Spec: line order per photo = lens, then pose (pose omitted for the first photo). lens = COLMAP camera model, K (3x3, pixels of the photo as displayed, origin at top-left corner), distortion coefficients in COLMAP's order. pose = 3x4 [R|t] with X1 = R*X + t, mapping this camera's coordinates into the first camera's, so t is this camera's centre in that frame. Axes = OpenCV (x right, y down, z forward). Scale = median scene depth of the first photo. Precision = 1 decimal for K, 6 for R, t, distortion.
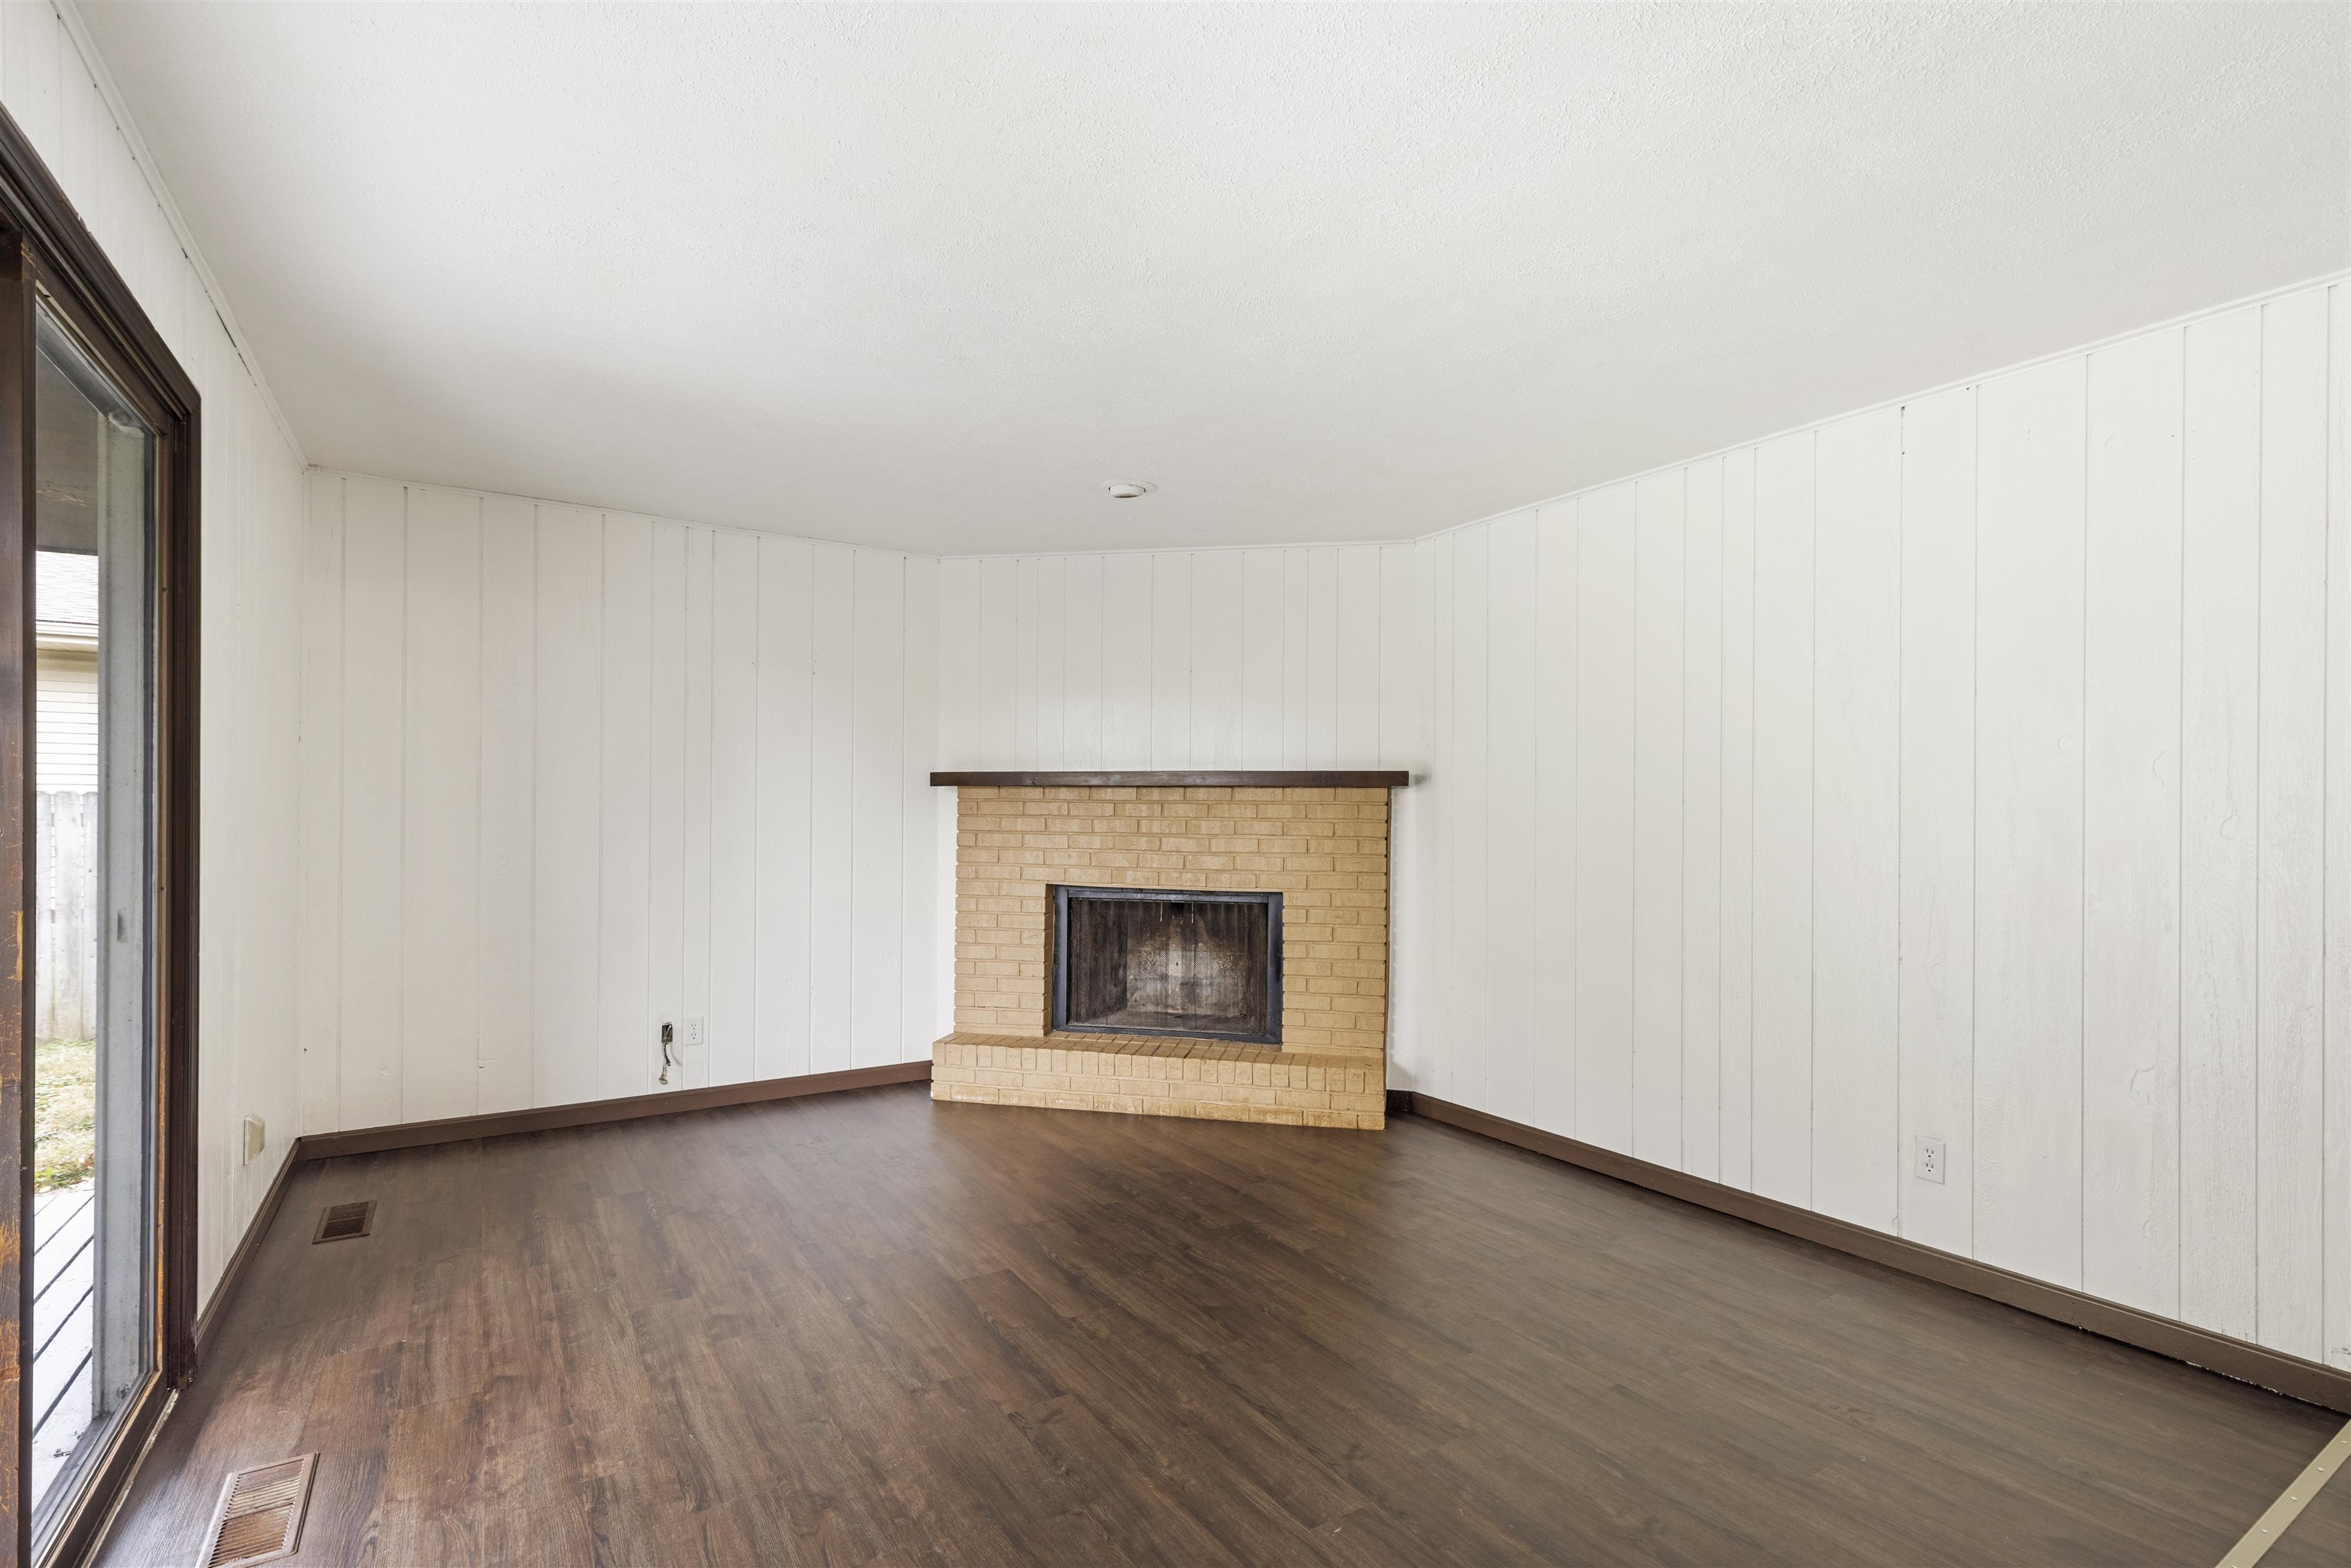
lens RADIAL K [[1082.1, 0, 1178.5], [0, 1082.1, 814.6], [0, 0, 1]] dist [0.029098, -0.000281]
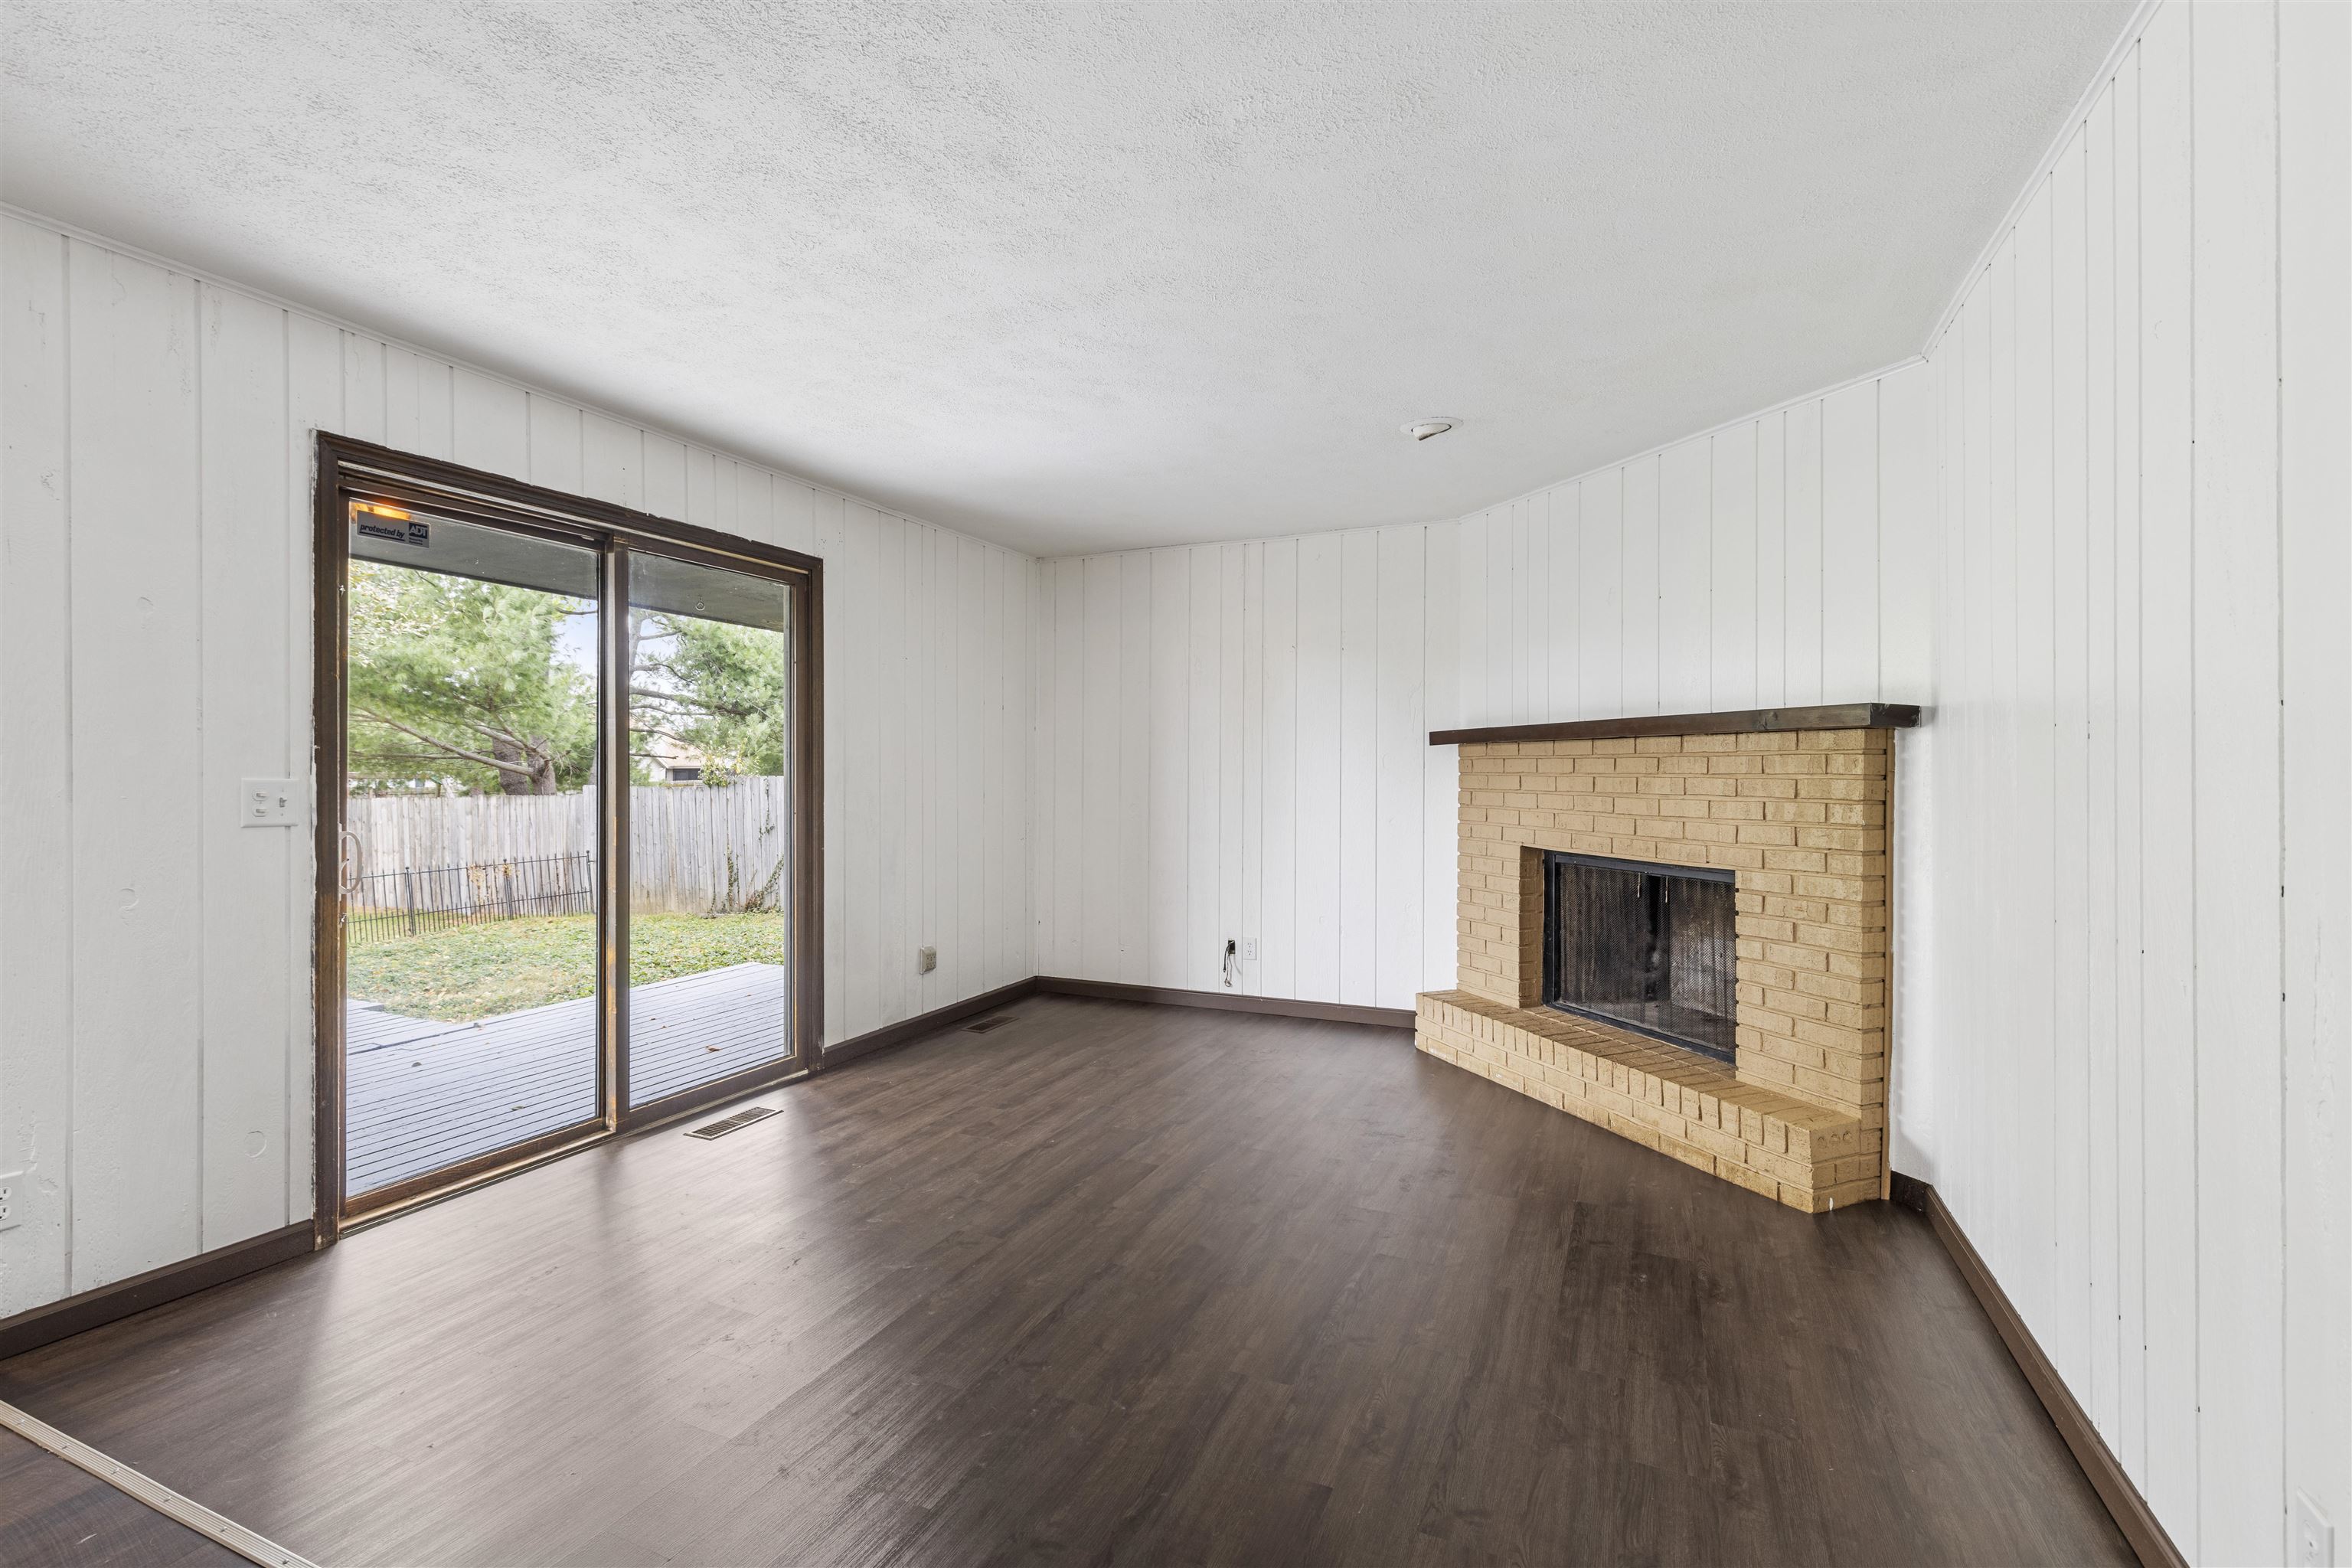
lens RADIAL K [[1082.9, 0, 1174.3], [0, 1082.9, 770.1], [0, 0, 1]] dist [0.017525, -0.000212]
pose [[0.546576, -0.009715, -0.837353, 0.526485], [0.003951, 0.999951, -0.009022, 0.005925], [0.837400, 0.001623, 0.546588, 0.247651]]
